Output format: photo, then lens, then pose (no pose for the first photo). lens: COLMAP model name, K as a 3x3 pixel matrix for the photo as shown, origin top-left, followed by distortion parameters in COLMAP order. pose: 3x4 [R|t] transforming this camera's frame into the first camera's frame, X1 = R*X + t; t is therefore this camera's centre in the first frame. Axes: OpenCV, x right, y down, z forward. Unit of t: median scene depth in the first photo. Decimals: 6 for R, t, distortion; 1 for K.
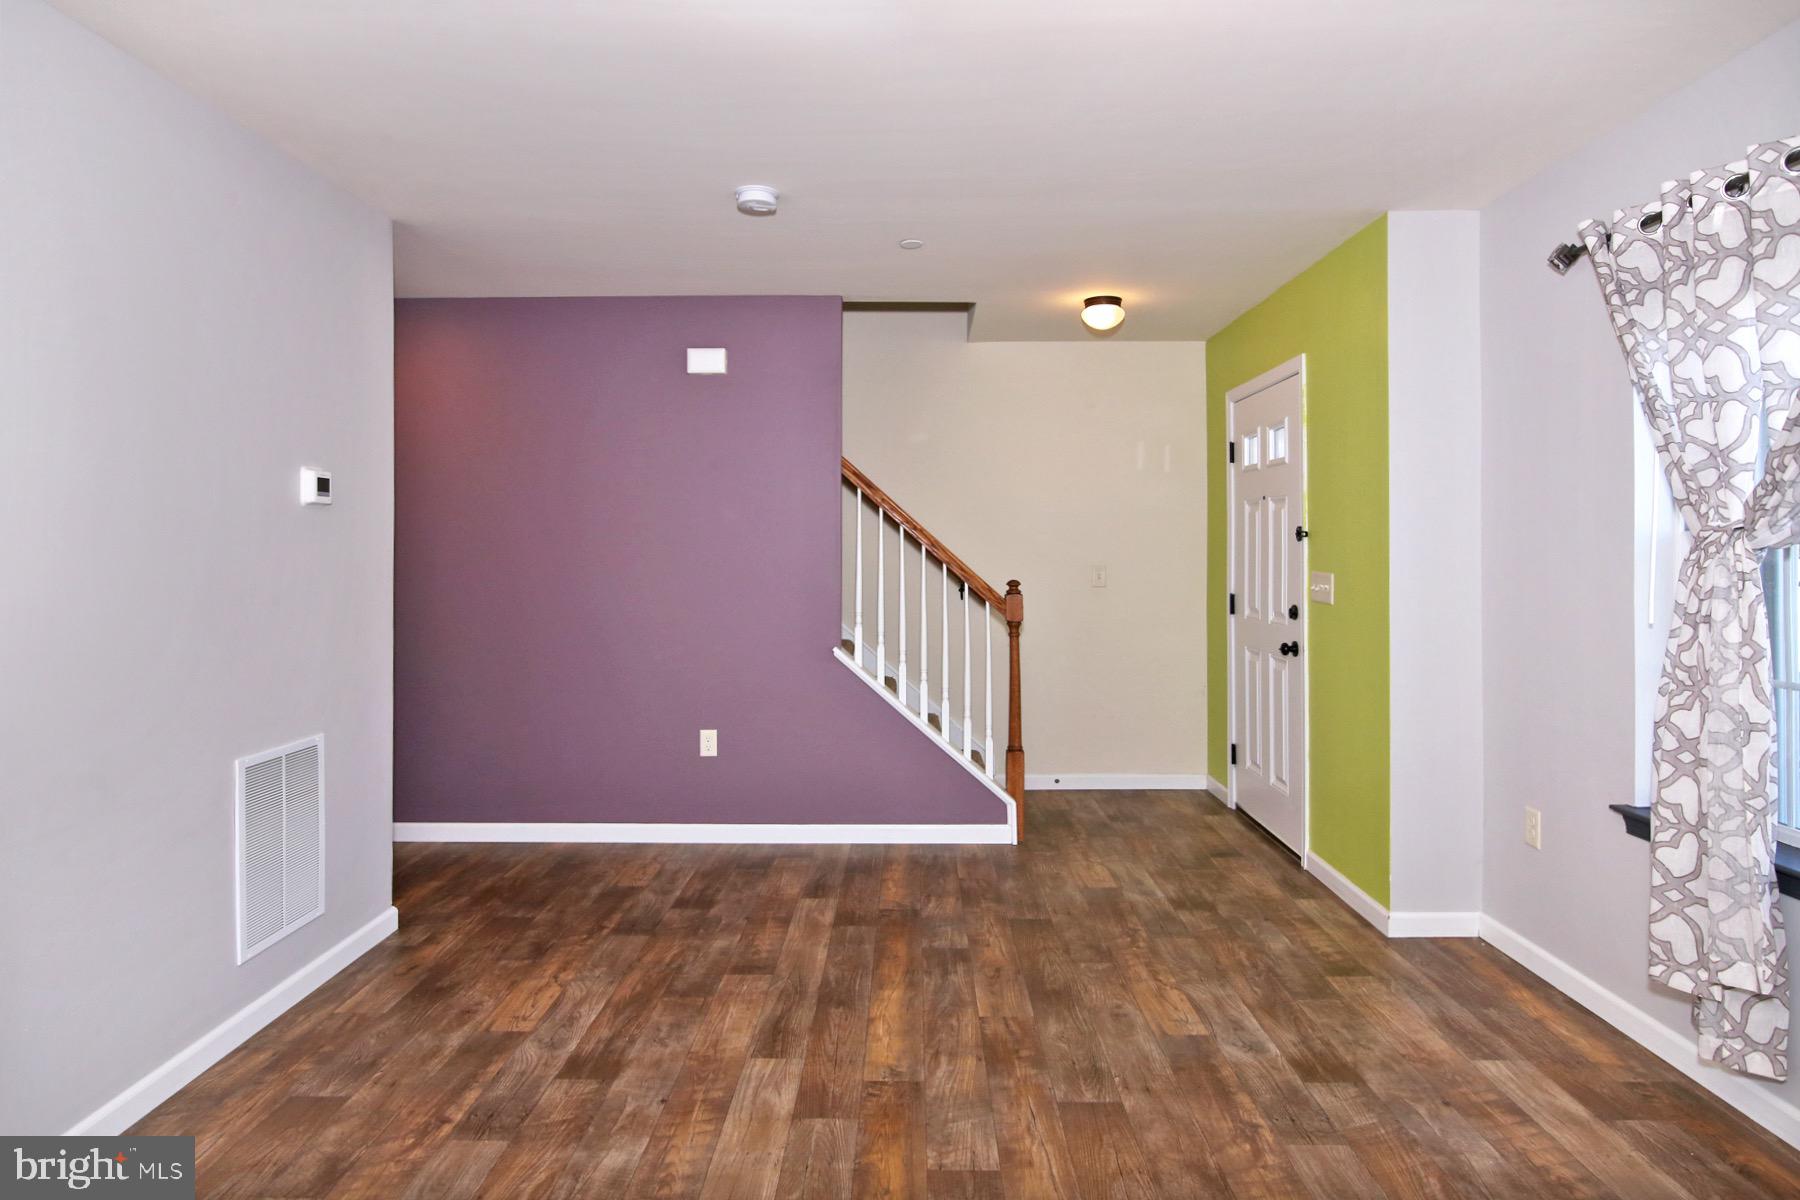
lens RADIAL K [[1022.5, 0, 897.8], [0, 1022.5, 565.2], [0, 0, 1]] dist [-0.009460, 0.002701]
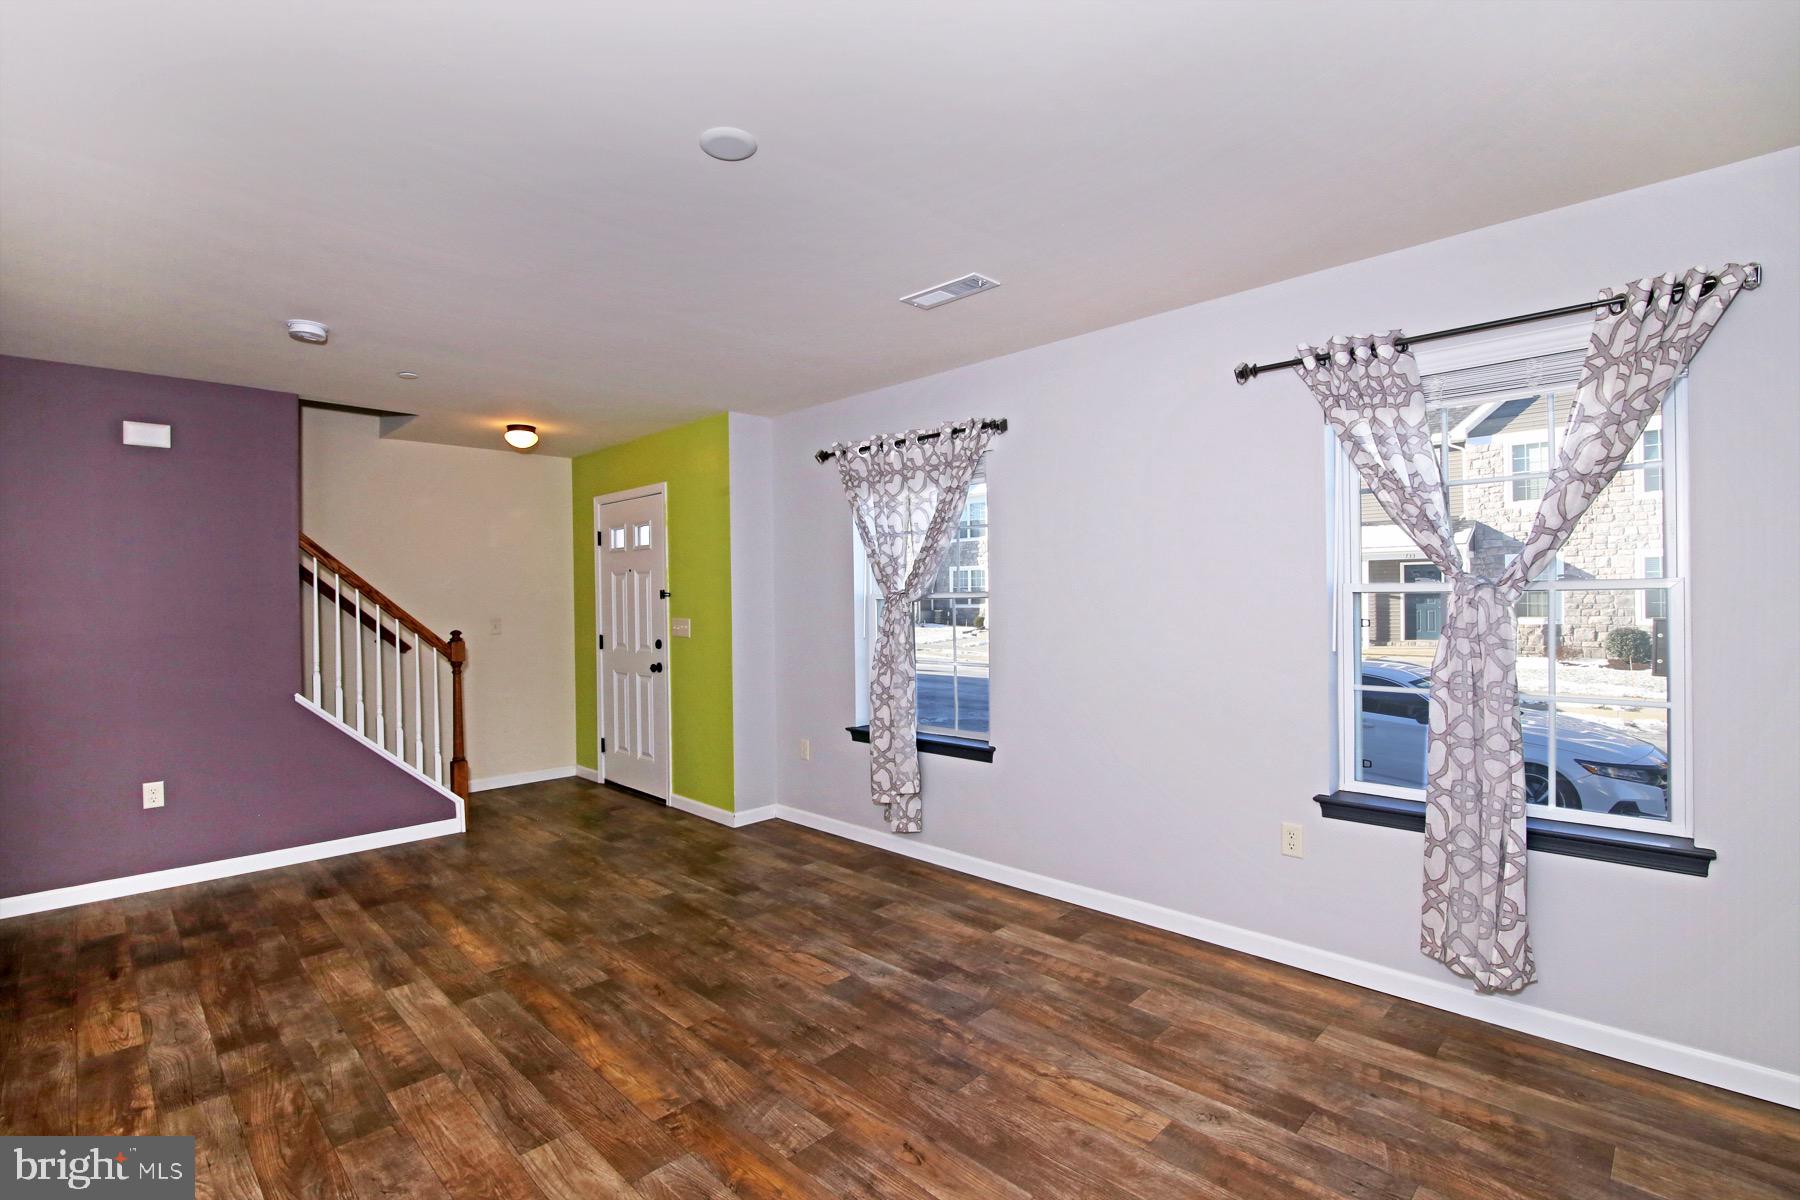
lens RADIAL K [[820.7, 0, 900.0], [0, 820.7, 600.0], [0, 0, 1]] dist [-0.024881, 0.000210]
pose [[0.687983, -0.009195, 0.725668, -0.437420], [0.023312, 0.999684, -0.009435, -0.002507], [-0.725352, 0.023408, 0.687980, -0.225870]]
